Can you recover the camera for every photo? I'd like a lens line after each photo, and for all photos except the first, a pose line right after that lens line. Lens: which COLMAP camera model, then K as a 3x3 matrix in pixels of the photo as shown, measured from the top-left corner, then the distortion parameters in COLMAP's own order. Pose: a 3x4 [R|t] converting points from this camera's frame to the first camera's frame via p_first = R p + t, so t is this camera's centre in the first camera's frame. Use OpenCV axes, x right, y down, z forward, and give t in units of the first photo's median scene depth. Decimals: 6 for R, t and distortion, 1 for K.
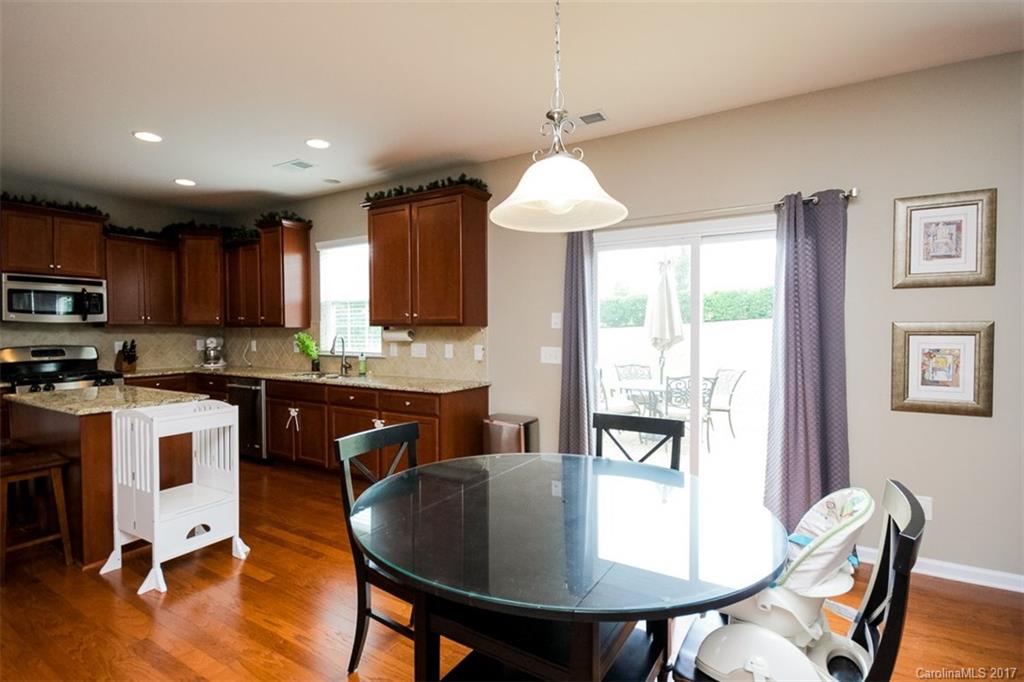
lens RADIAL K [[477.3, 0, 520.0], [0, 477.3, 342.3], [0, 0, 1]] dist [0.005368, -0.007749]
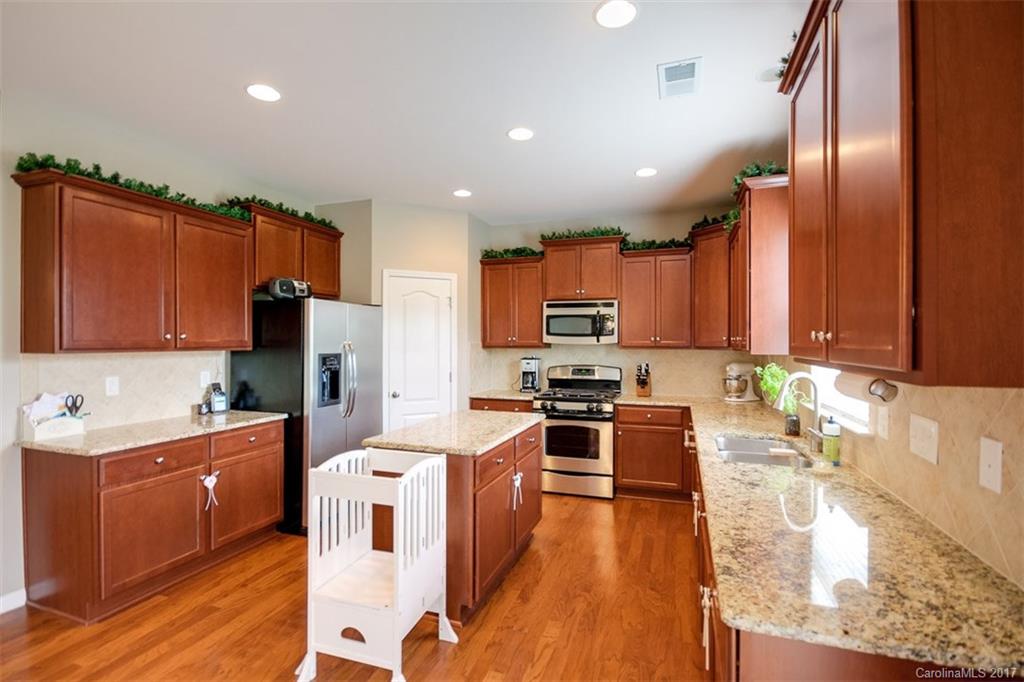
lens RADIAL K [[488.2, 0, 505.3], [0, 488.2, 346.4], [0, 0, 1]] dist [-0.011081, -0.003391]
pose [[0.194534, 0.015785, -0.980769, 0.061919], [-0.030763, 0.999477, 0.009984, -0.041341], [0.980413, 0.028230, 0.194918, 0.606968]]
